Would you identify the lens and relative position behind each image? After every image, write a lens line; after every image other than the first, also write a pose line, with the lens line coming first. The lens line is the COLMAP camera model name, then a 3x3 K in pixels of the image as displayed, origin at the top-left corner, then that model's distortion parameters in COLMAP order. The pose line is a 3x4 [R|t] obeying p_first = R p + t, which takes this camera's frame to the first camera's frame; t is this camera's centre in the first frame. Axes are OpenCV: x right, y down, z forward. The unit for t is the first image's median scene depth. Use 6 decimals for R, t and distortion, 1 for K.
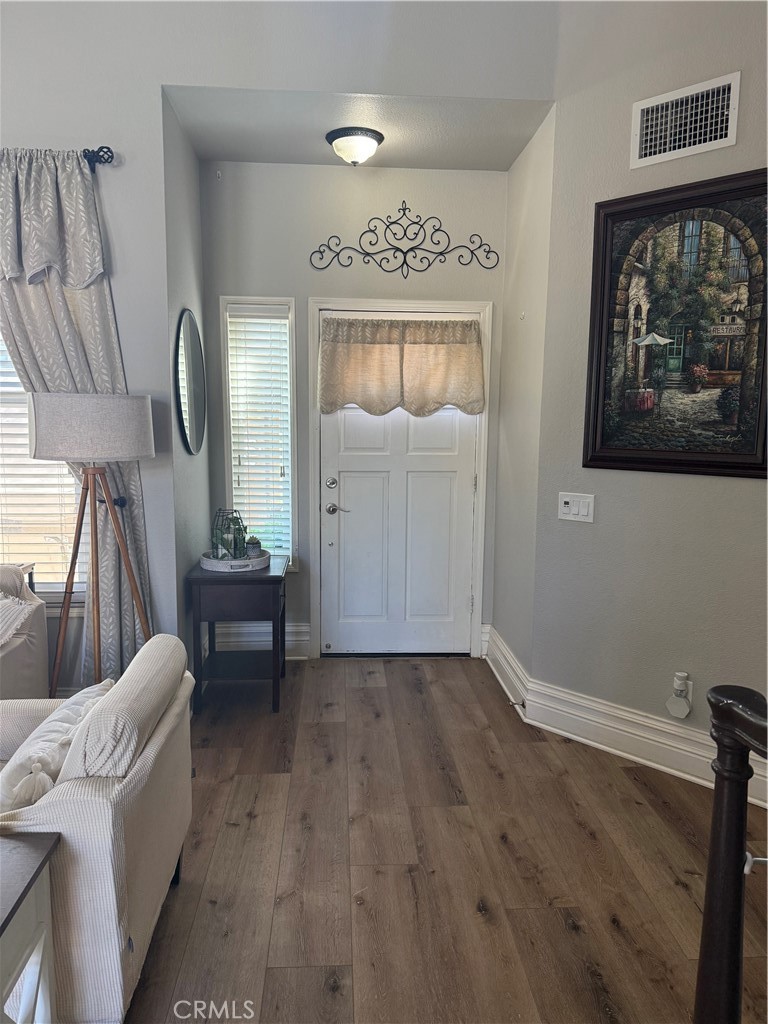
lens RADIAL K [[712.3, 0, 384.0], [0, 712.3, 512.0], [0, 0, 1]] dist [0.050671, -0.054963]
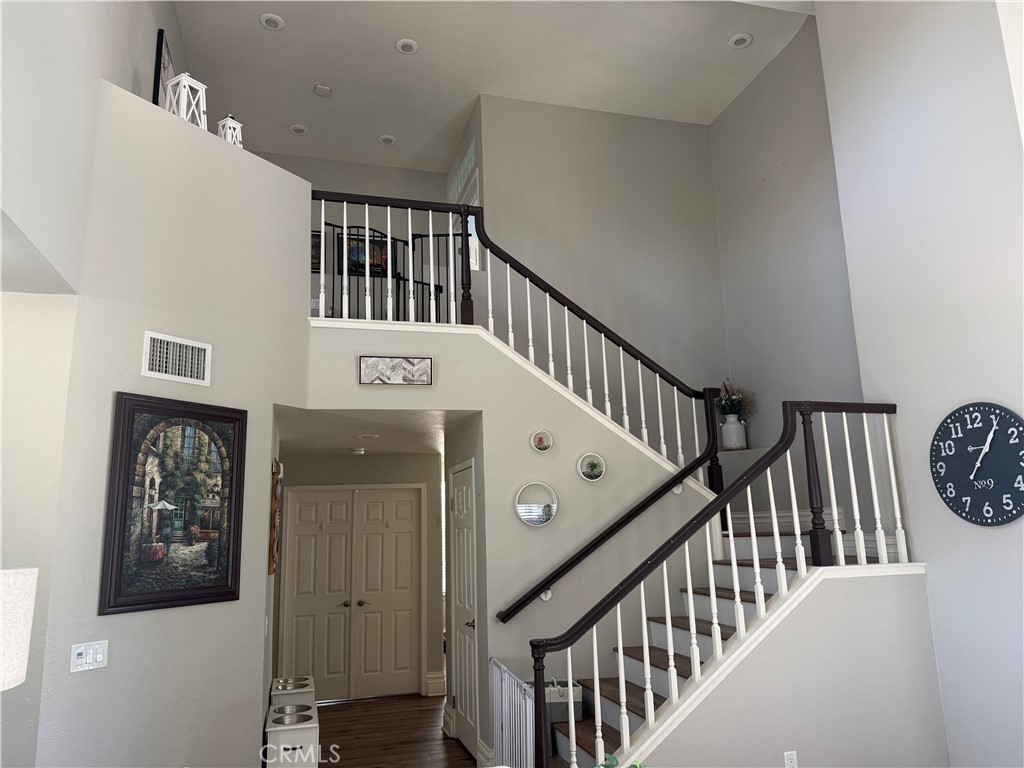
lens RADIAL K [[712.3, 0, 512.0], [0, 712.3, 384.0], [0, 0, 1]] dist [0.050671, -0.054963]
pose [[-0.189253, 0.186955, 0.963966, -1.083306], [0.155208, 0.975062, -0.158635, -0.151060], [-0.969584, 0.119593, -0.213550, 0.644514]]
